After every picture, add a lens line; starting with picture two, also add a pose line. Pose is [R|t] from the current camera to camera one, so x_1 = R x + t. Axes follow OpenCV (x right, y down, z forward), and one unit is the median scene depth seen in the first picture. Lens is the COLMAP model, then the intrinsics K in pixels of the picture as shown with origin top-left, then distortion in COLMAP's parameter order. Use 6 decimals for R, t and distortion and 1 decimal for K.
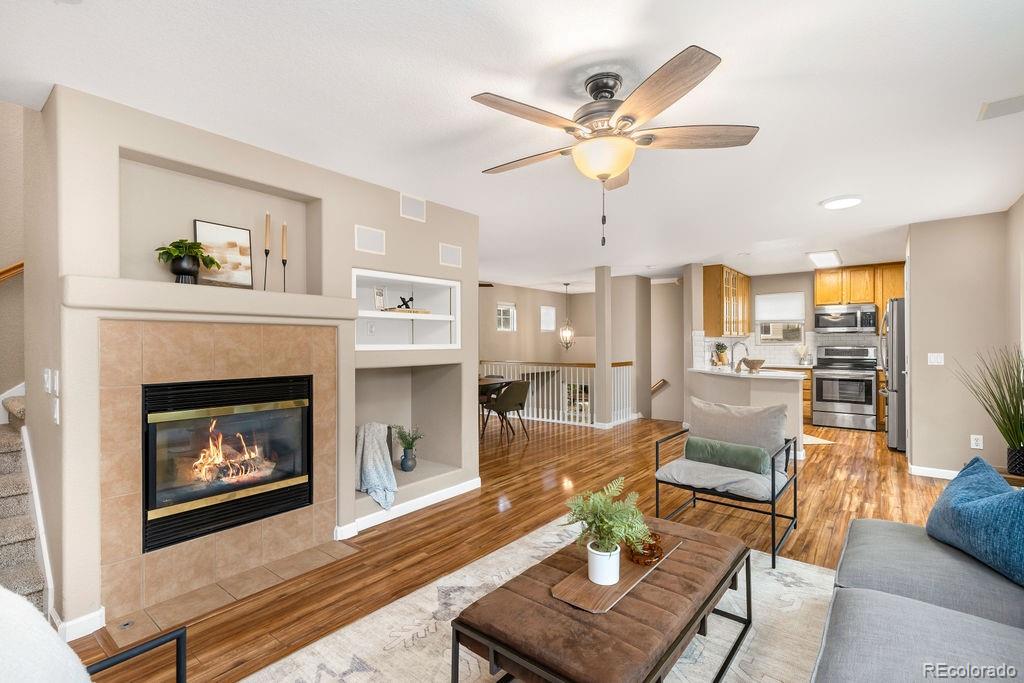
lens RADIAL K [[460.9, 0, 518.5], [0, 460.9, 343.4], [0, 0, 1]] dist [0.005409, -0.001200]
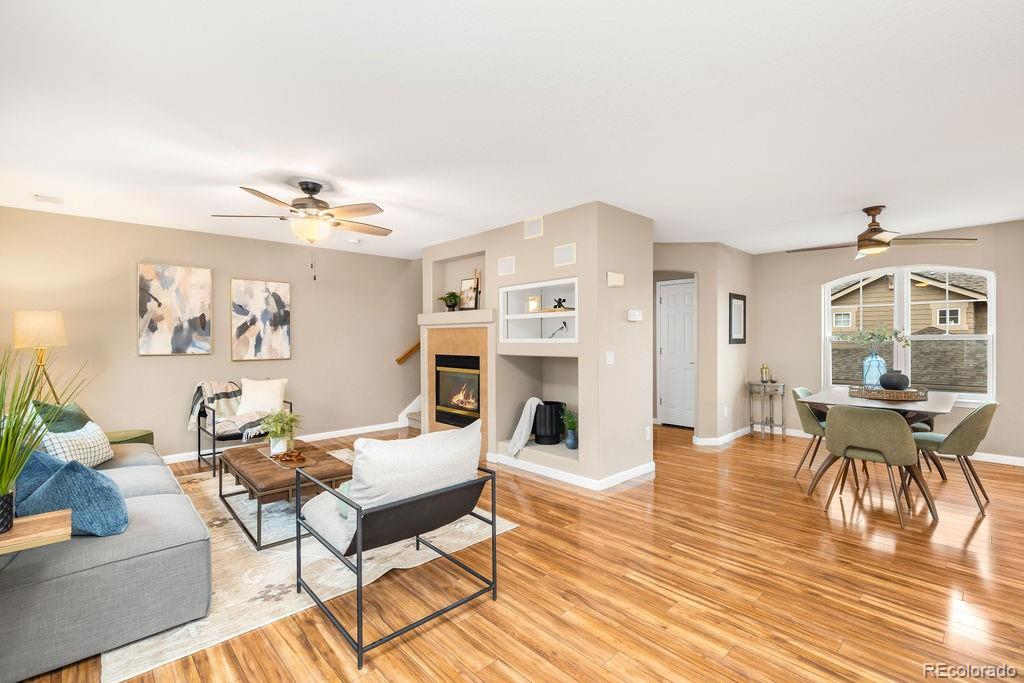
lens RADIAL K [[460.9, 0, 514.3], [0, 460.9, 339.1], [0, 0, 1]] dist [0.005409, -0.001200]
pose [[-0.147109, 0.004825, -0.989109, 0.559357], [0.002931, 0.999986, 0.004442, -0.001364], [0.989116, -0.002246, -0.147121, 0.630389]]
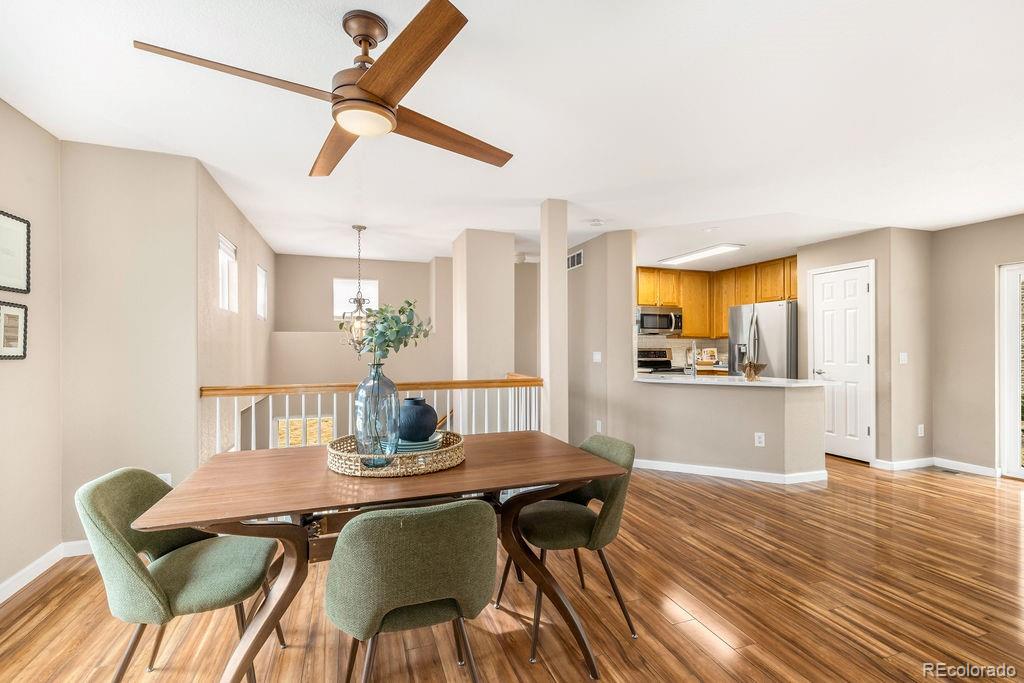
lens RADIAL K [[460.9, 0, 519.6], [0, 460.9, 342.9], [0, 0, 1]] dist [0.005409, -0.001200]
pose [[0.538399, 0.012663, 0.842595, -0.330537], [-0.001457, 0.999900, -0.014096, 0.010369], [-0.842689, 0.006362, 0.538363, 0.808680]]
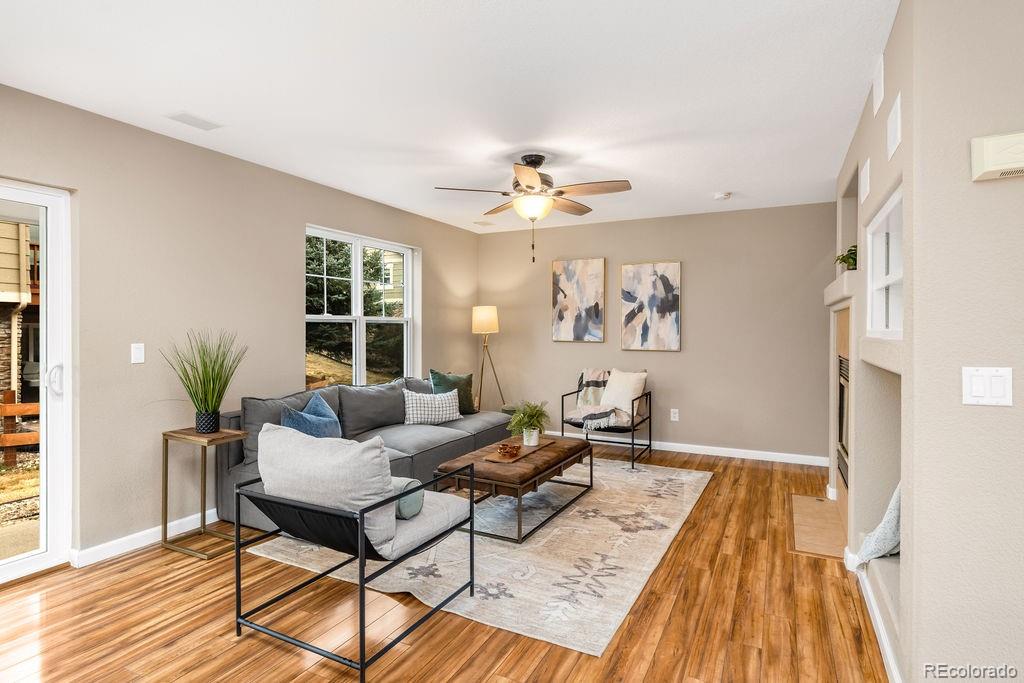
lens RADIAL K [[532.6, 0, 513.0], [0, 532.6, 331.7], [0, 0, 1]] dist [0.002236, 0.001220]
pose [[-0.981491, 0.002040, -0.191496, 0.188312], [0.000237, 0.999955, 0.009438, -0.000574], [0.191506, 0.009218, -0.981448, 0.867852]]
